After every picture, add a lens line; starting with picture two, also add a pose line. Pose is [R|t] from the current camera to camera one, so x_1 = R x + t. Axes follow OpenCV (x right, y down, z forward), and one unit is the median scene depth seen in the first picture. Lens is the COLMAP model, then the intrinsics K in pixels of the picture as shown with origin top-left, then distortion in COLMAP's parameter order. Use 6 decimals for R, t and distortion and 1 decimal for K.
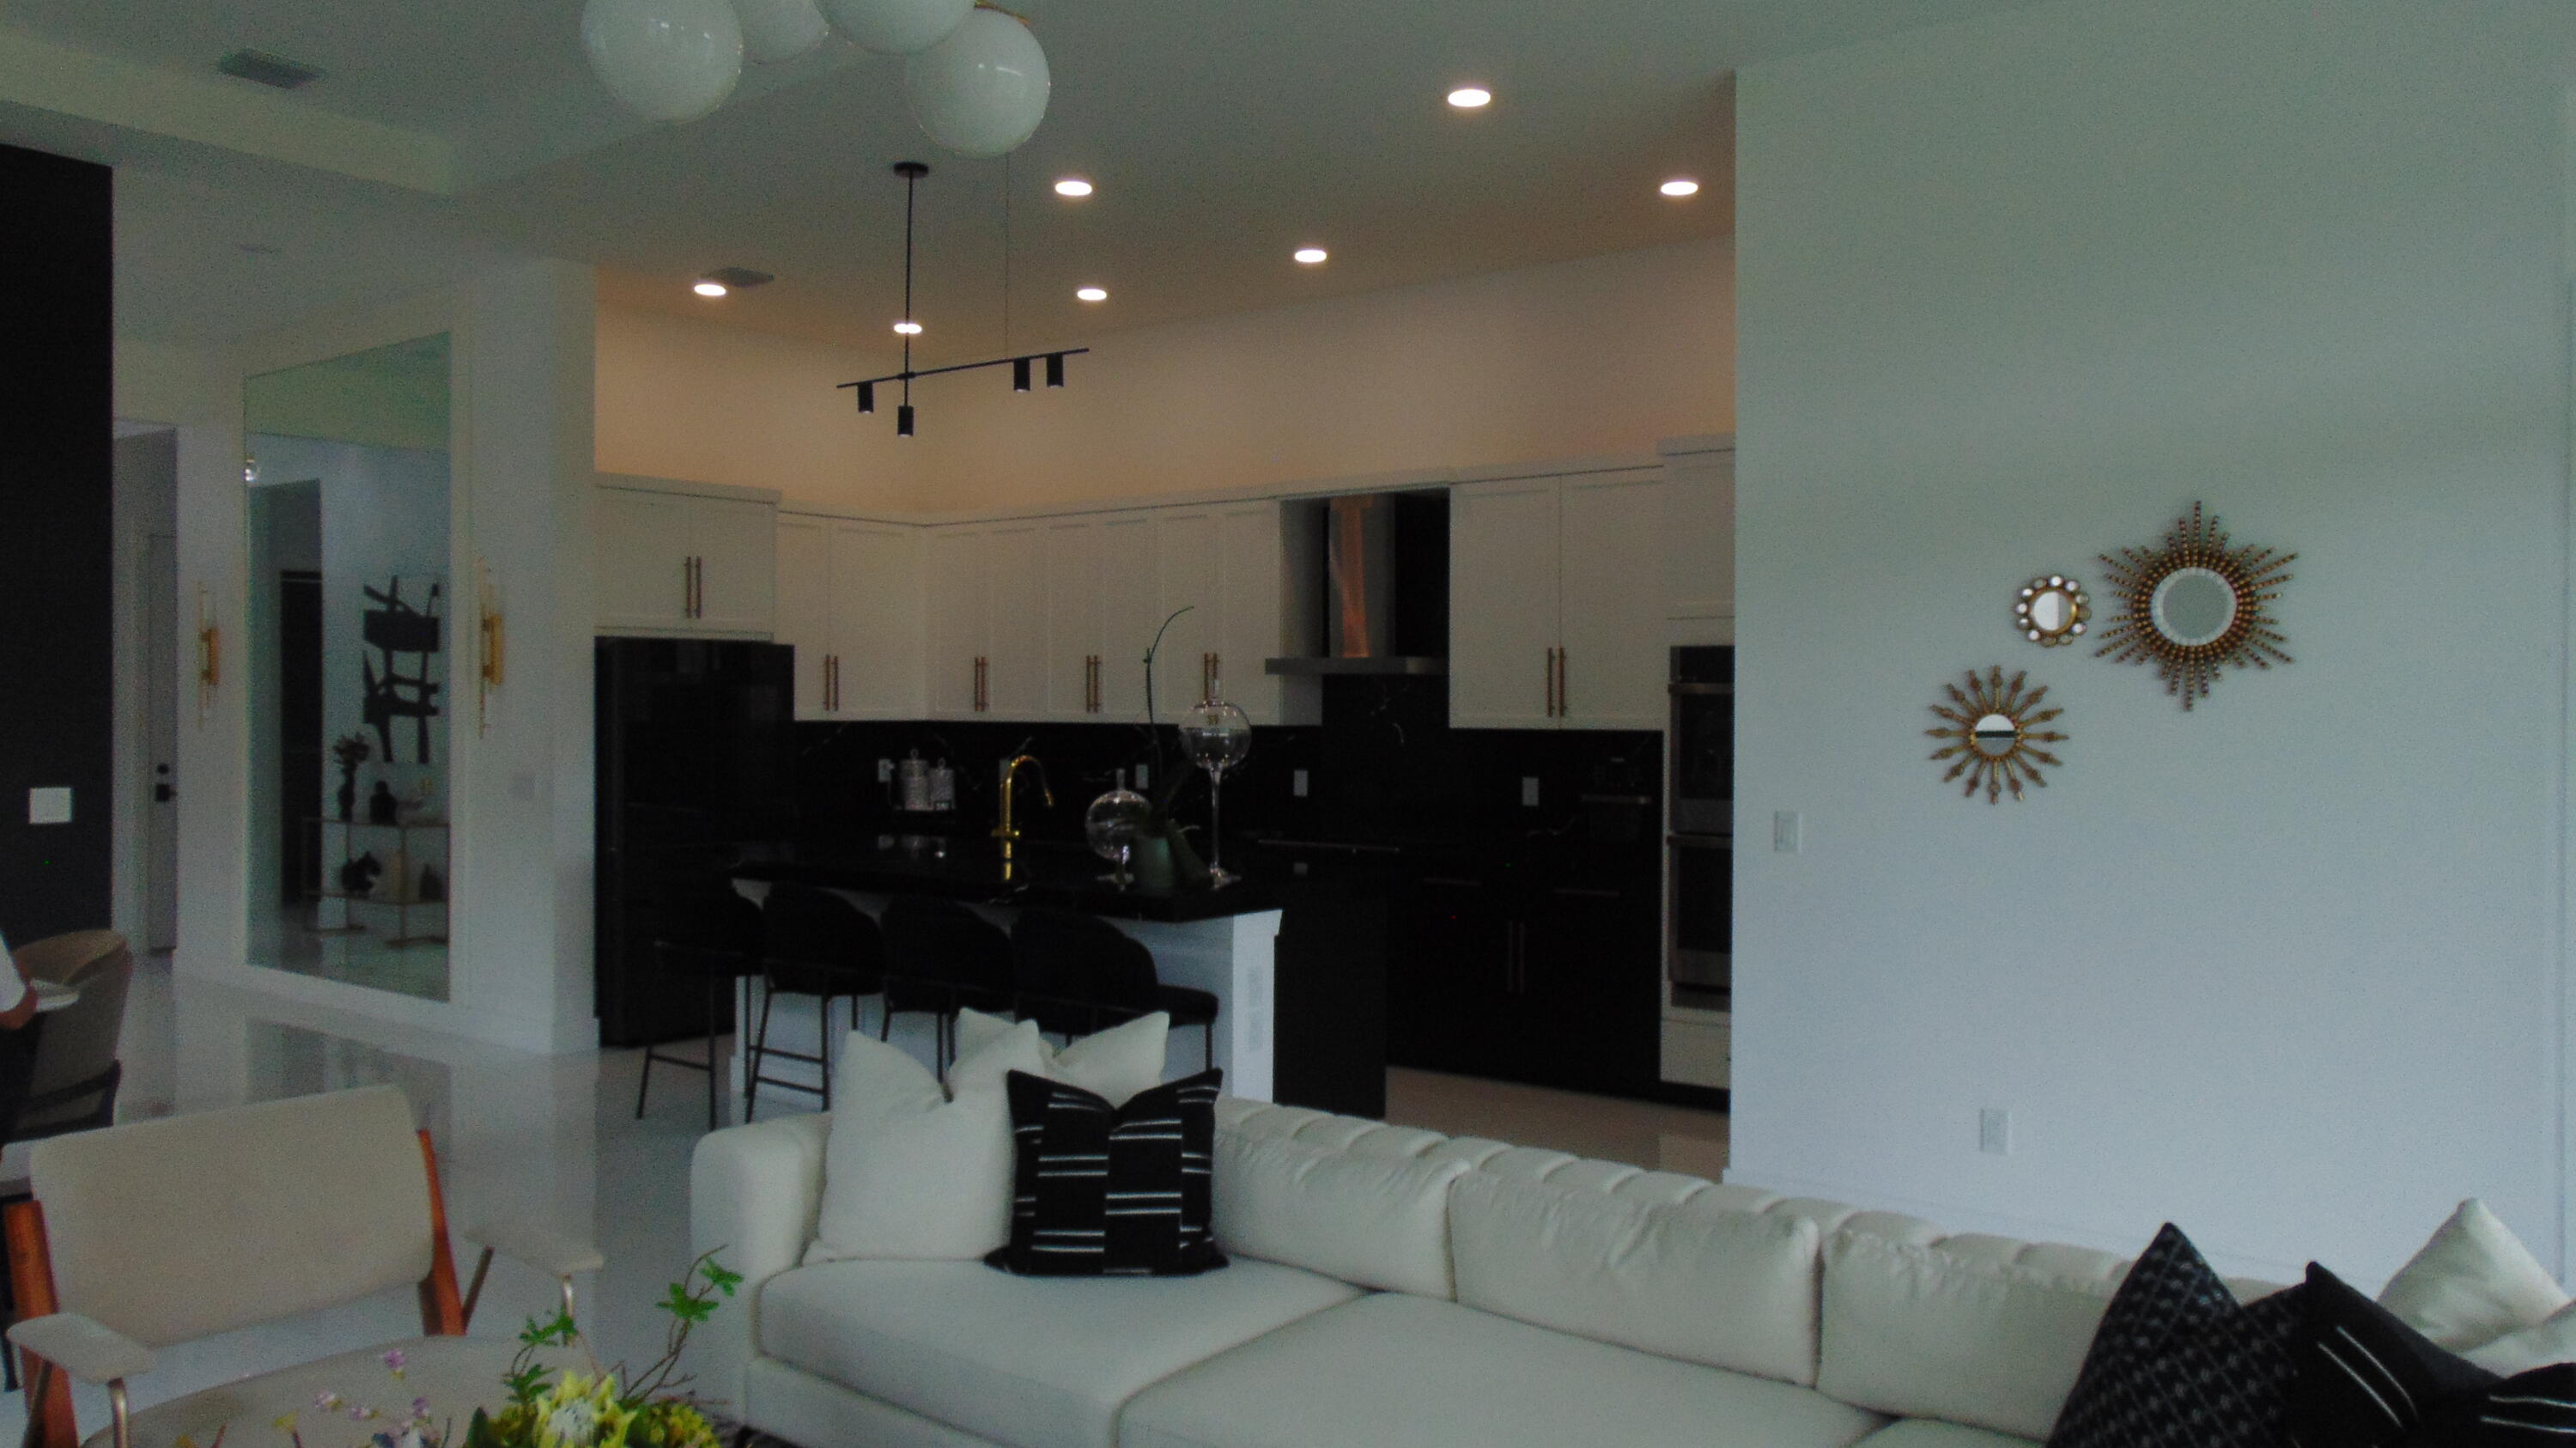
lens RADIAL K [[1967.4, 0, 1296.9], [0, 1967.4, 709.7], [0, 0, 1]] dist [-0.001590, 0.002787]
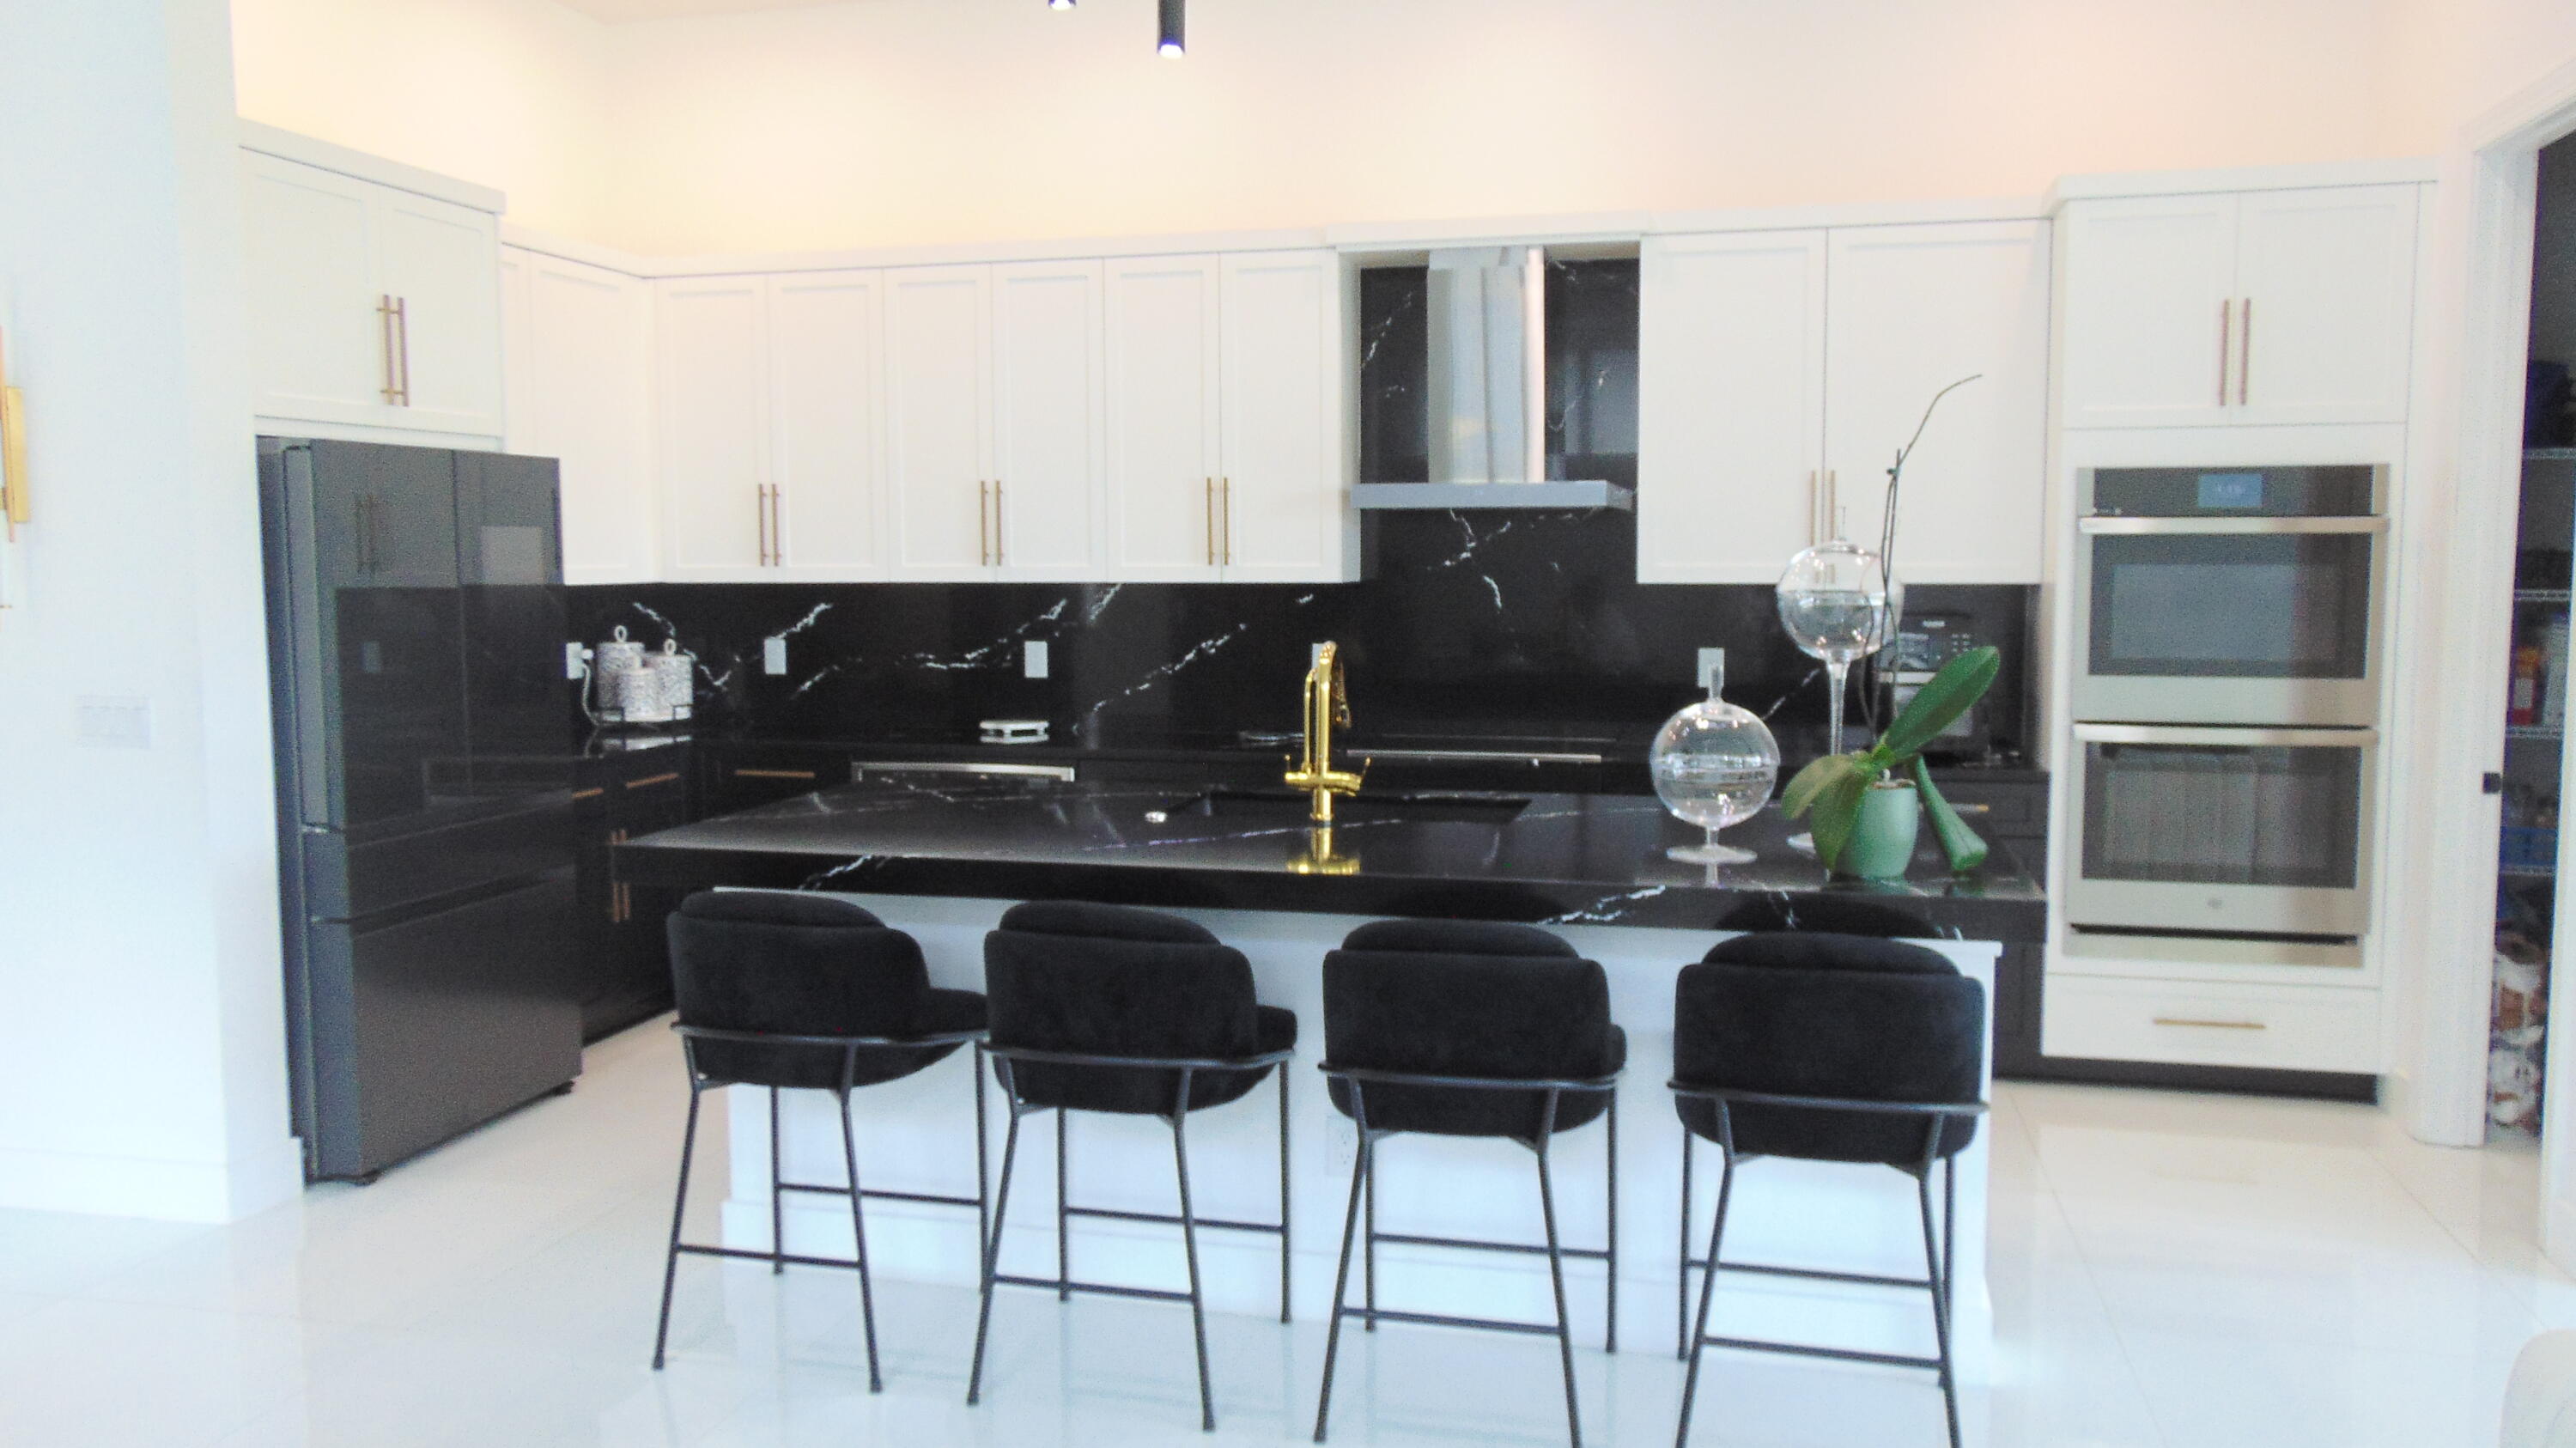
lens RADIAL K [[1967.4, 0, 1296.9], [0, 1967.4, 709.7], [0, 0, 1]] dist [-0.001590, 0.002787]
pose [[0.900783, -0.044812, 0.431952, -0.317941], [0.009552, 0.996466, 0.083457, -0.004903], [-0.434165, -0.071050, 0.898027, 0.375825]]
